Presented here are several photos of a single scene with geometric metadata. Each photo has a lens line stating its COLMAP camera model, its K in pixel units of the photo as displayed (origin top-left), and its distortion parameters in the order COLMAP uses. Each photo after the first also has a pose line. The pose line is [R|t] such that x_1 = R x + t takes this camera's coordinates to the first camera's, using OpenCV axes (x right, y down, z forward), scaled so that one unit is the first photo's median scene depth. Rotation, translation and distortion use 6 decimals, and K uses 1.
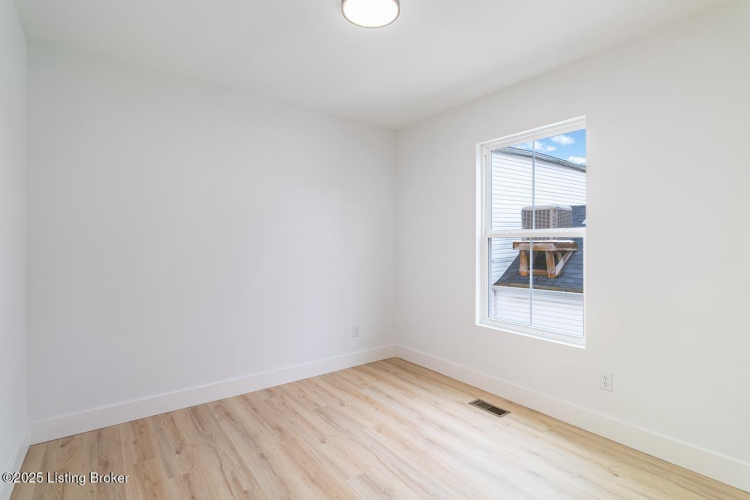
lens RADIAL K [[360.9, 0, 386.1], [0, 360.9, 245.0], [0, 0, 1]] dist [-0.000540, -0.000216]
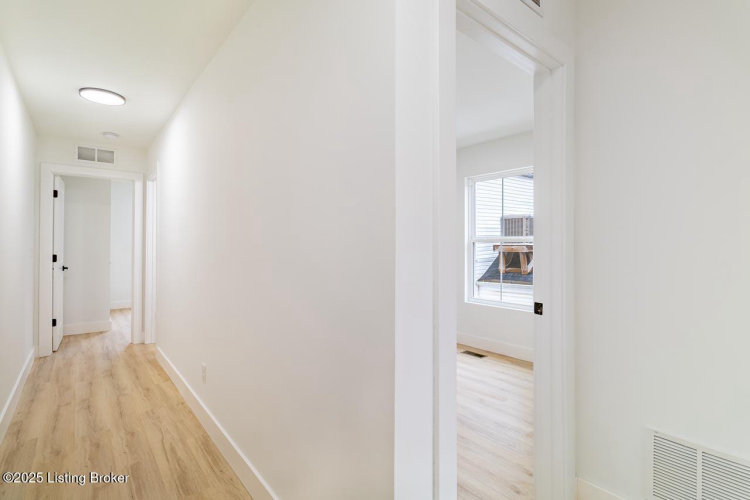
lens RADIAL K [[360.9, 0, 386.1], [0, 360.9, 245.0], [0, 0, 1]] dist [-0.000540, -0.000216]
pose [[0.999167, -0.003862, 0.040632, -0.054812], [0.004248, 0.999947, -0.009401, 0.001620], [-0.040593, 0.009566, 0.999130, -0.192245]]
